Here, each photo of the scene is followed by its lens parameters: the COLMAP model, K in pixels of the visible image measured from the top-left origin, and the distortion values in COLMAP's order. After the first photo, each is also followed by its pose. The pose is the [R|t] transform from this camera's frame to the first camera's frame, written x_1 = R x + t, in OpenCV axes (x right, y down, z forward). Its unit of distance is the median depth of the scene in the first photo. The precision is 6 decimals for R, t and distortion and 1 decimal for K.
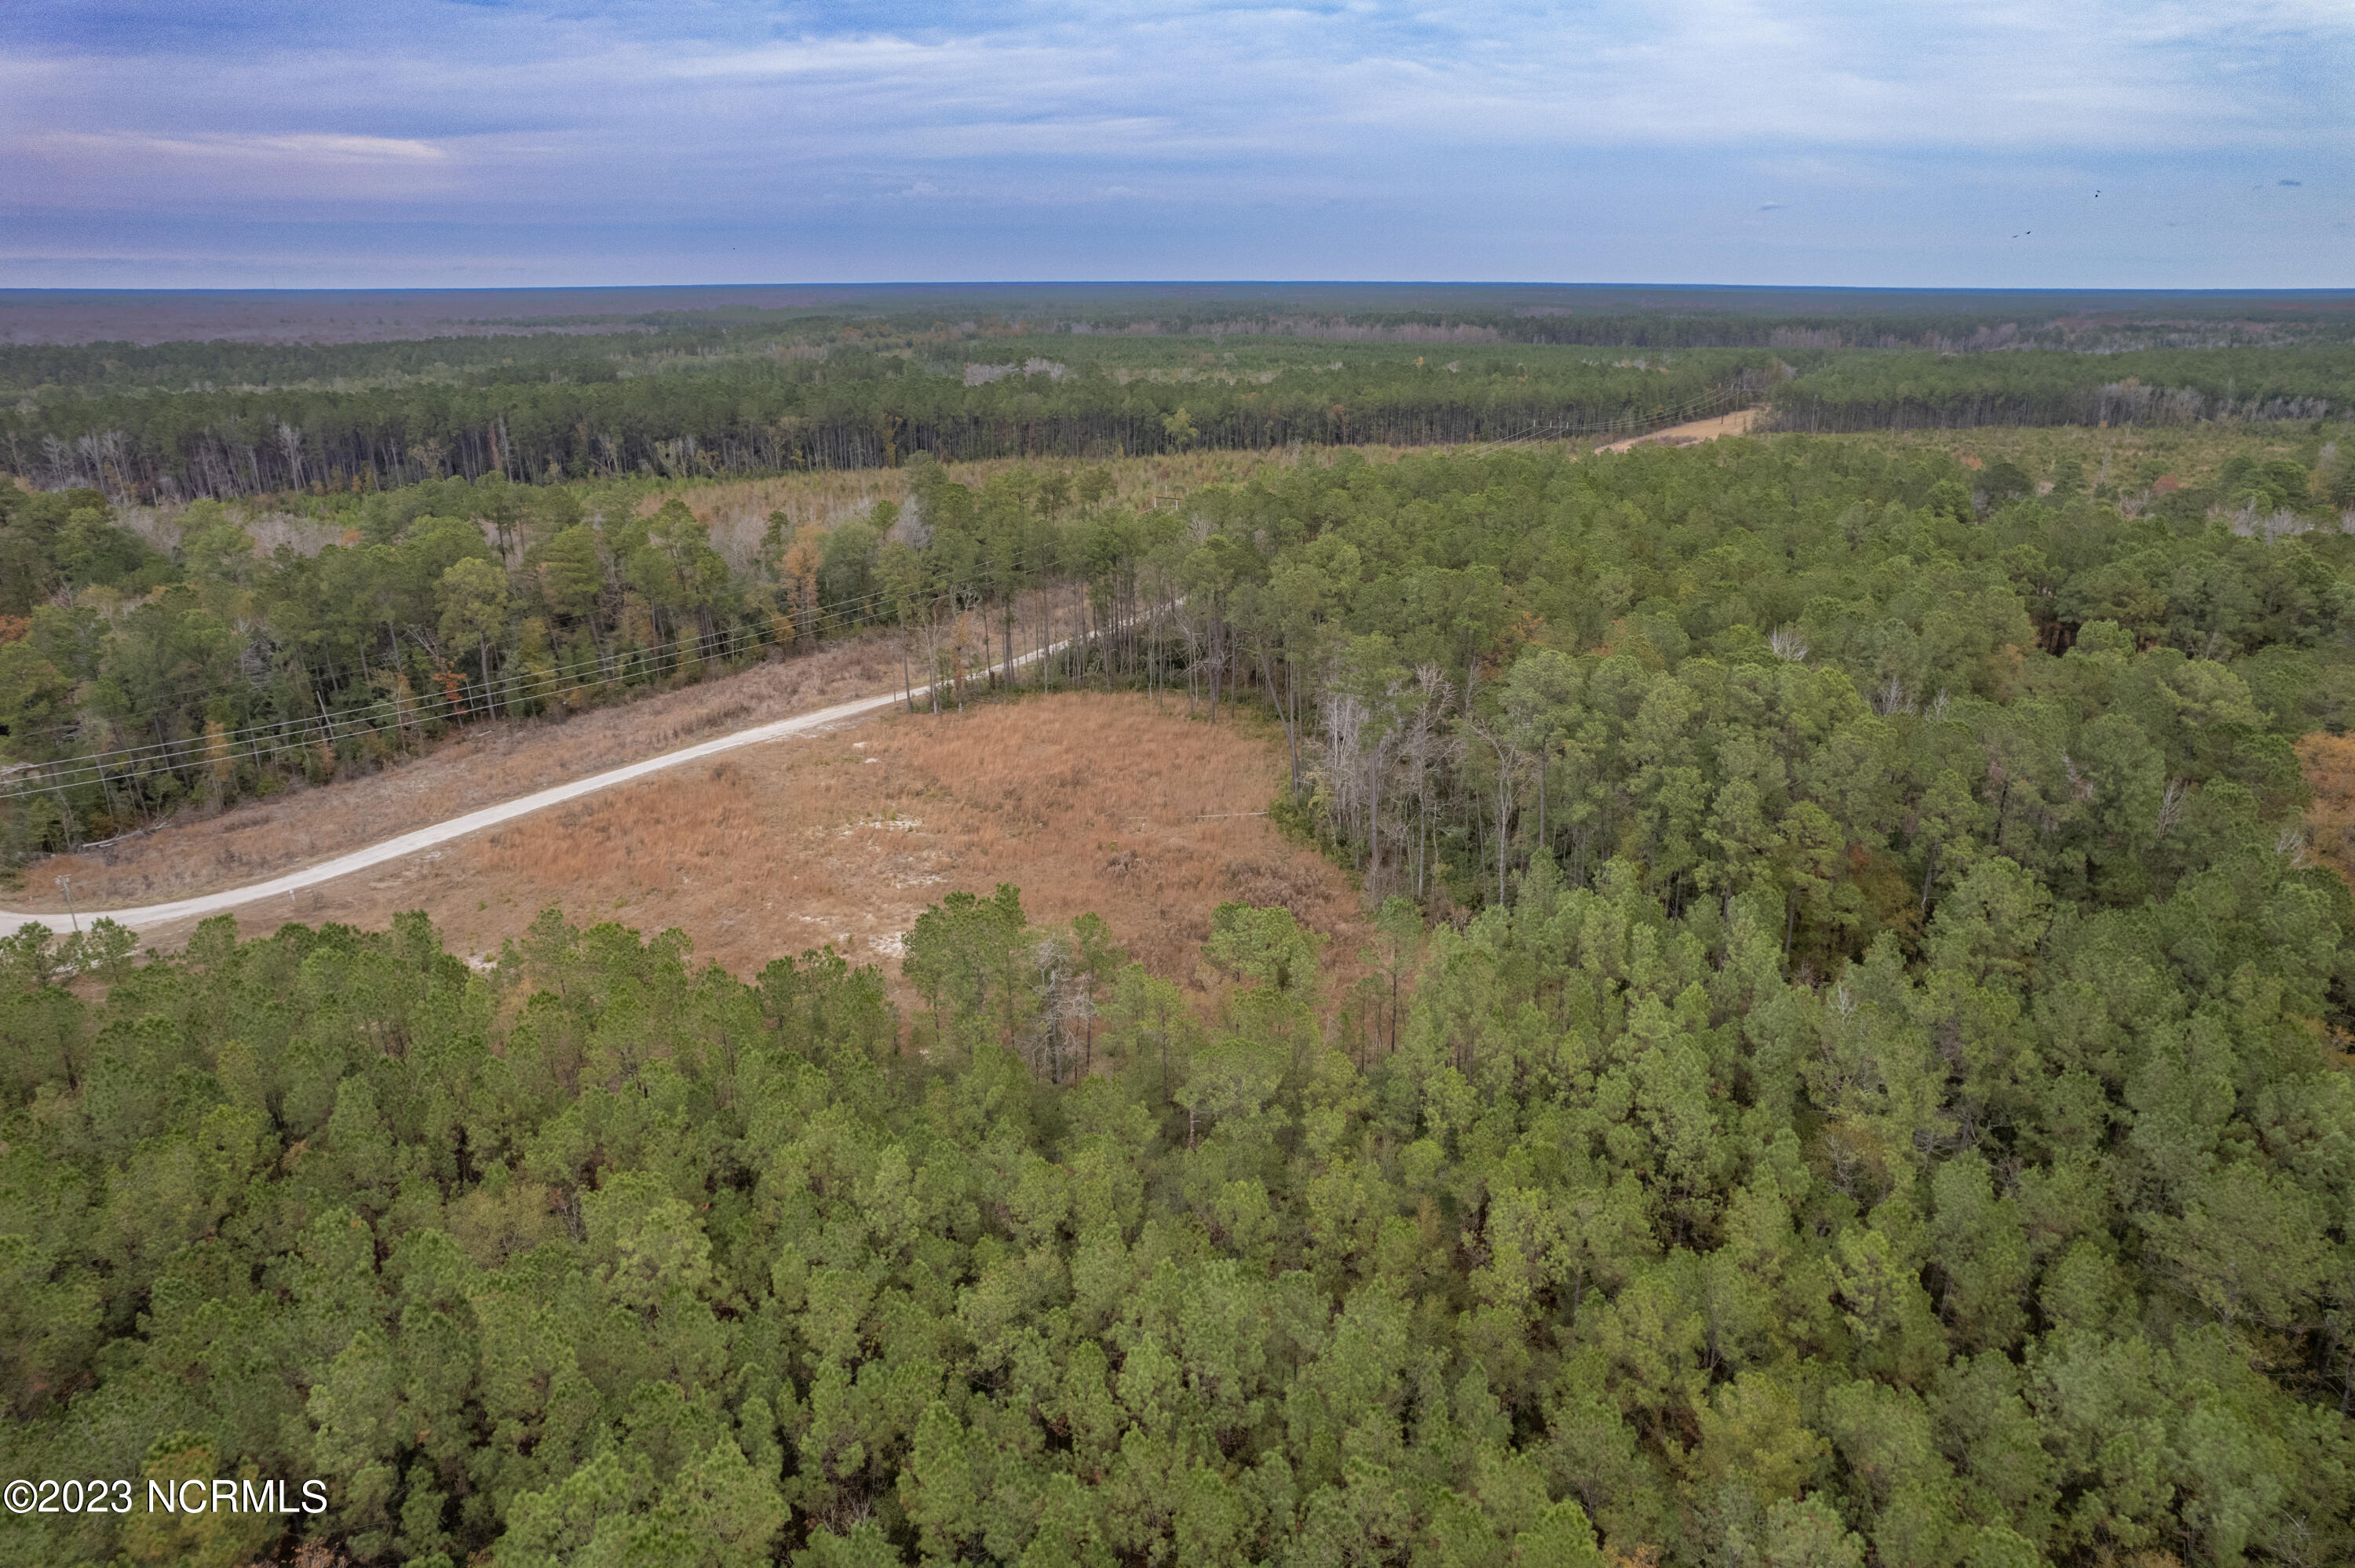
lens RADIAL K [[1527.3, 0, 1177.5], [0, 1527.3, 784.0], [0, 0, 1]] dist [-0.085310, 0.084565]
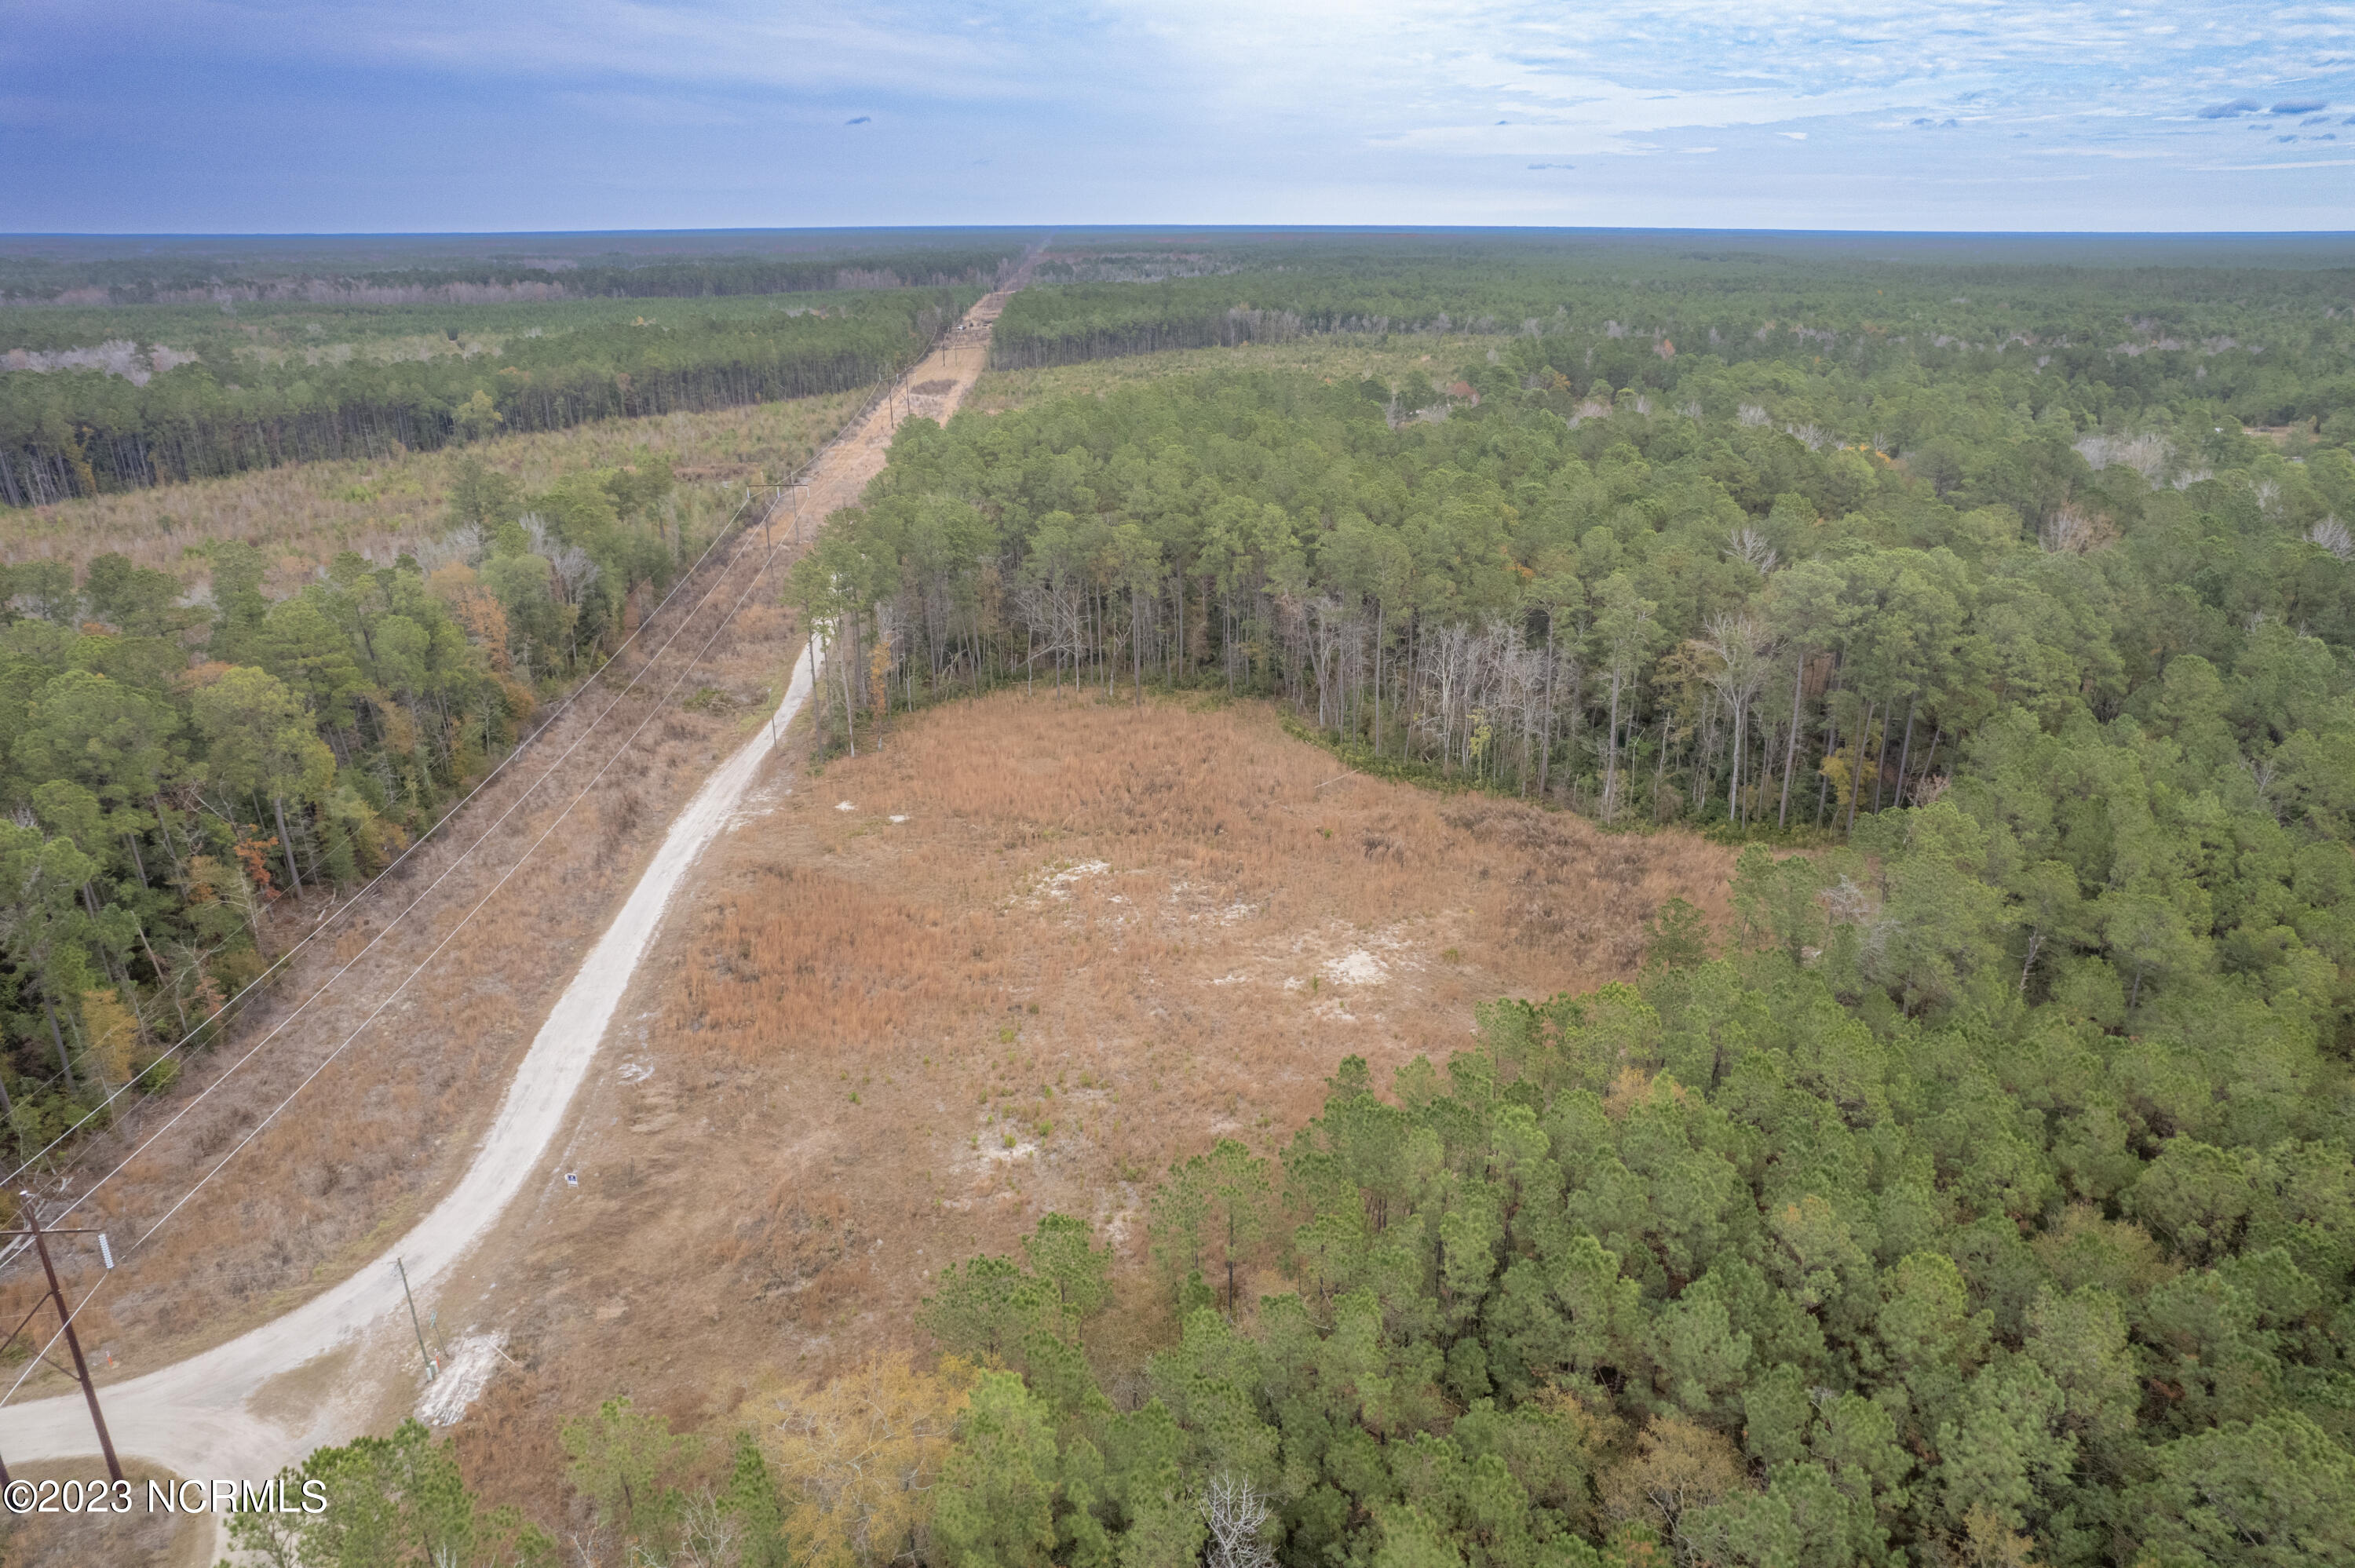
lens RADIAL K [[1527.3, 0, 1177.5], [0, 1527.3, 784.0], [0, 0, 1]] dist [-0.085310, 0.084565]
pose [[0.801009, -0.212240, 0.559767, -0.188790], [0.194234, 0.976599, 0.092342, -0.028523], [-0.566267, 0.034760, 0.823489, 0.077301]]
